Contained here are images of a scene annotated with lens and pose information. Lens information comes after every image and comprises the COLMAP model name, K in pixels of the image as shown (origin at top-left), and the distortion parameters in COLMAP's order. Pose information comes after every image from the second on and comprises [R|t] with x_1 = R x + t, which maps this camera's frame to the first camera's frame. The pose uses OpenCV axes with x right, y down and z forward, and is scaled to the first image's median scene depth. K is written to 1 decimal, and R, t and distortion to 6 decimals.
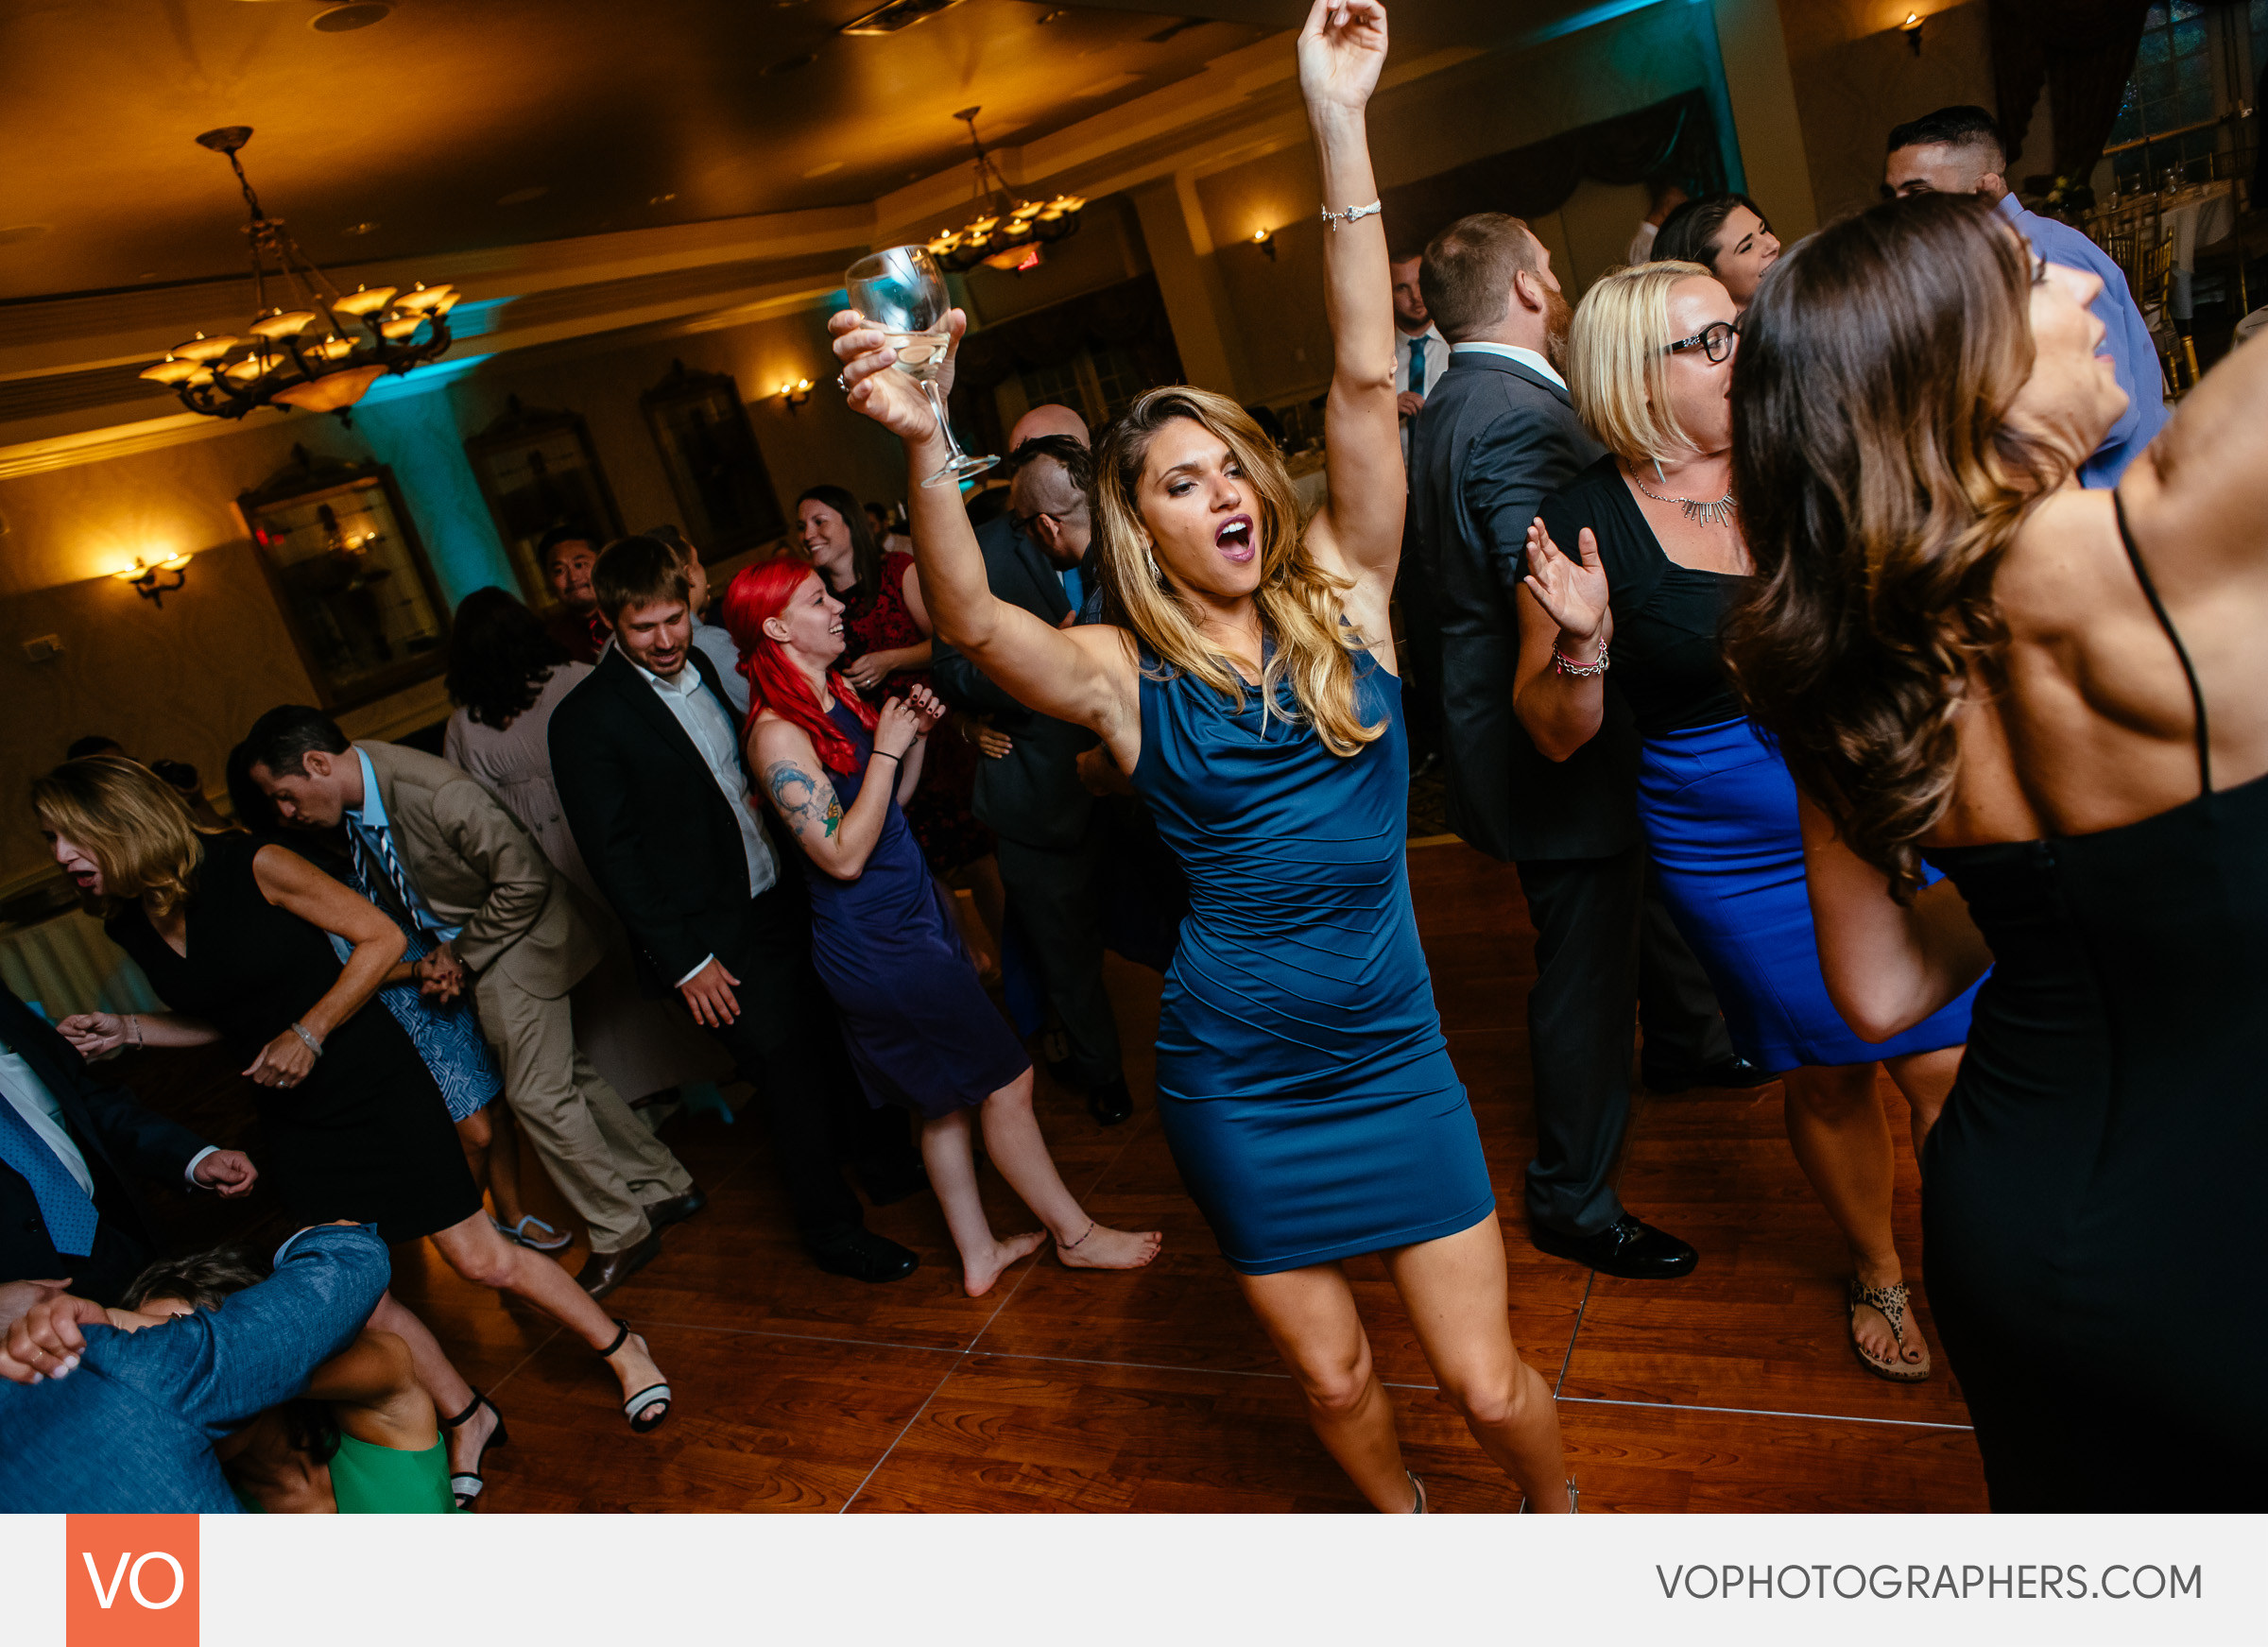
lens RADIAL K [[1636.4, 0, 1134.0], [0, 1636.4, 823.5], [0, 0, 1]] dist [-0.002981, -0.001894]
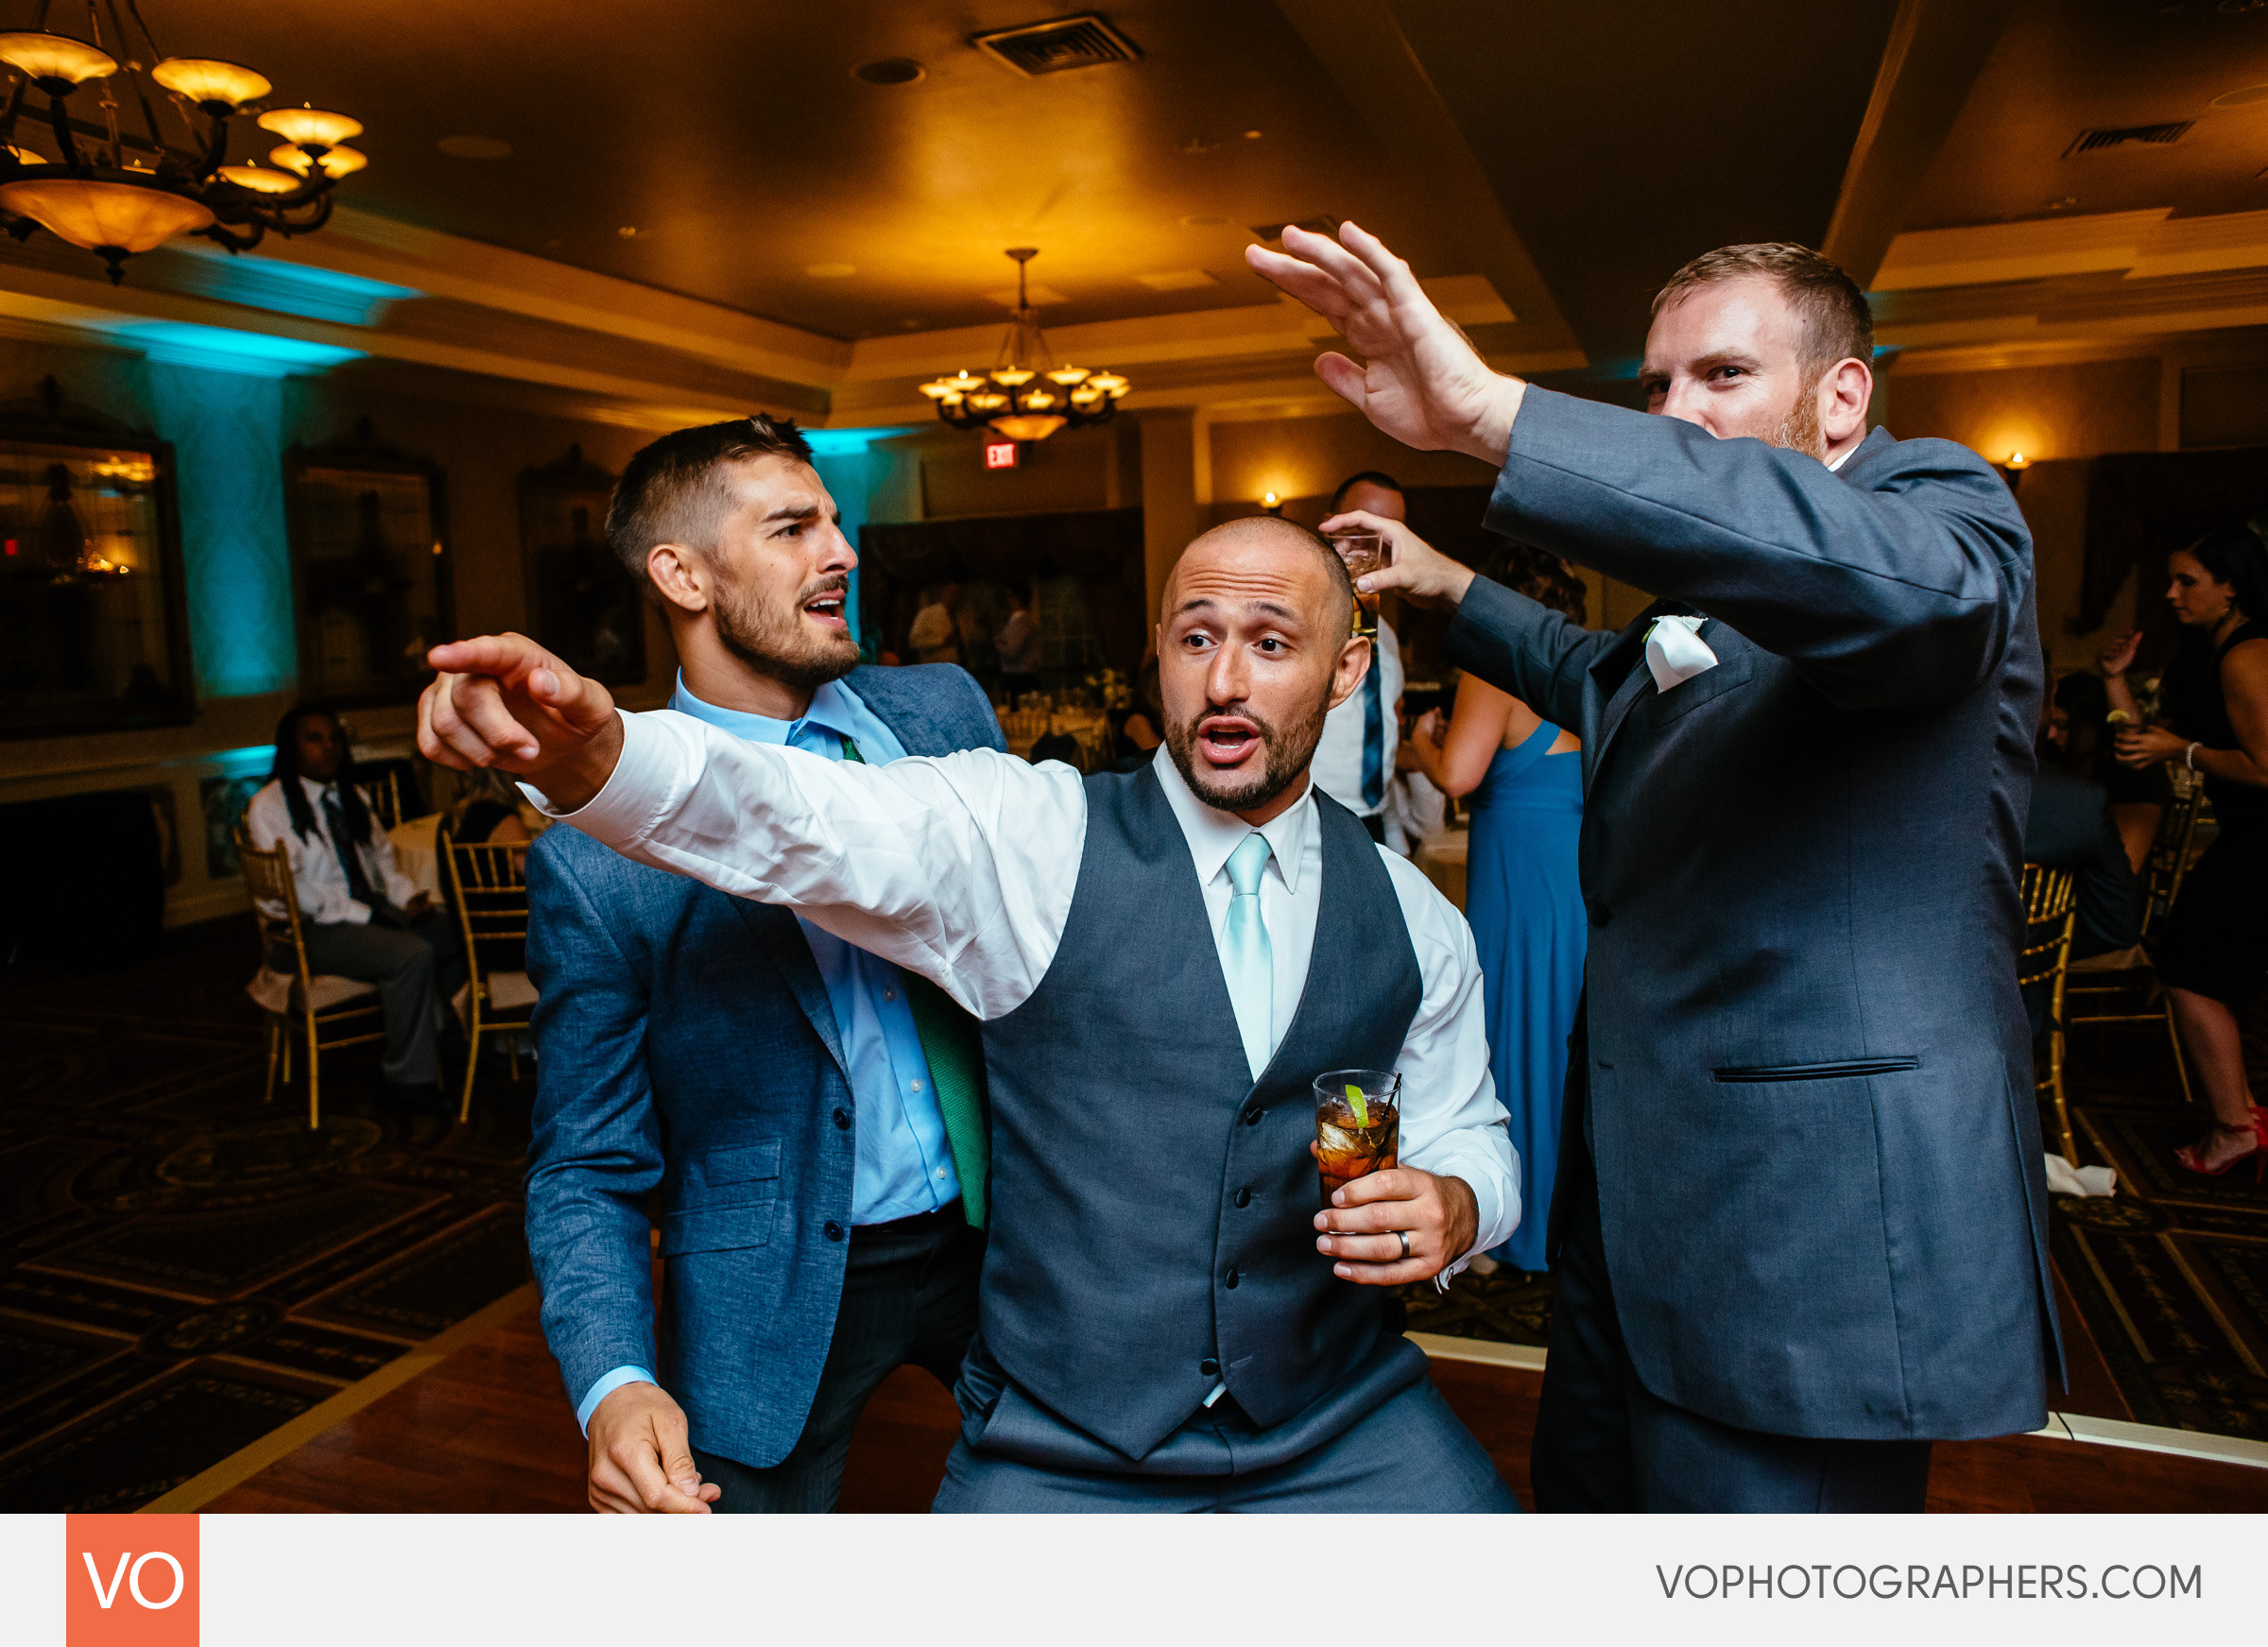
lens RADIAL K [[1589.3, 0, 1134.0], [0, 1589.3, 823.5], [0, 0, 1]] dist [0.001880, 0.003872]
pose [[0.959454, 0.244060, 0.141004, -0.087106], [-0.215288, 0.957434, -0.192280, -0.005249], [-0.181930, 0.154128, 0.971157, 0.225121]]
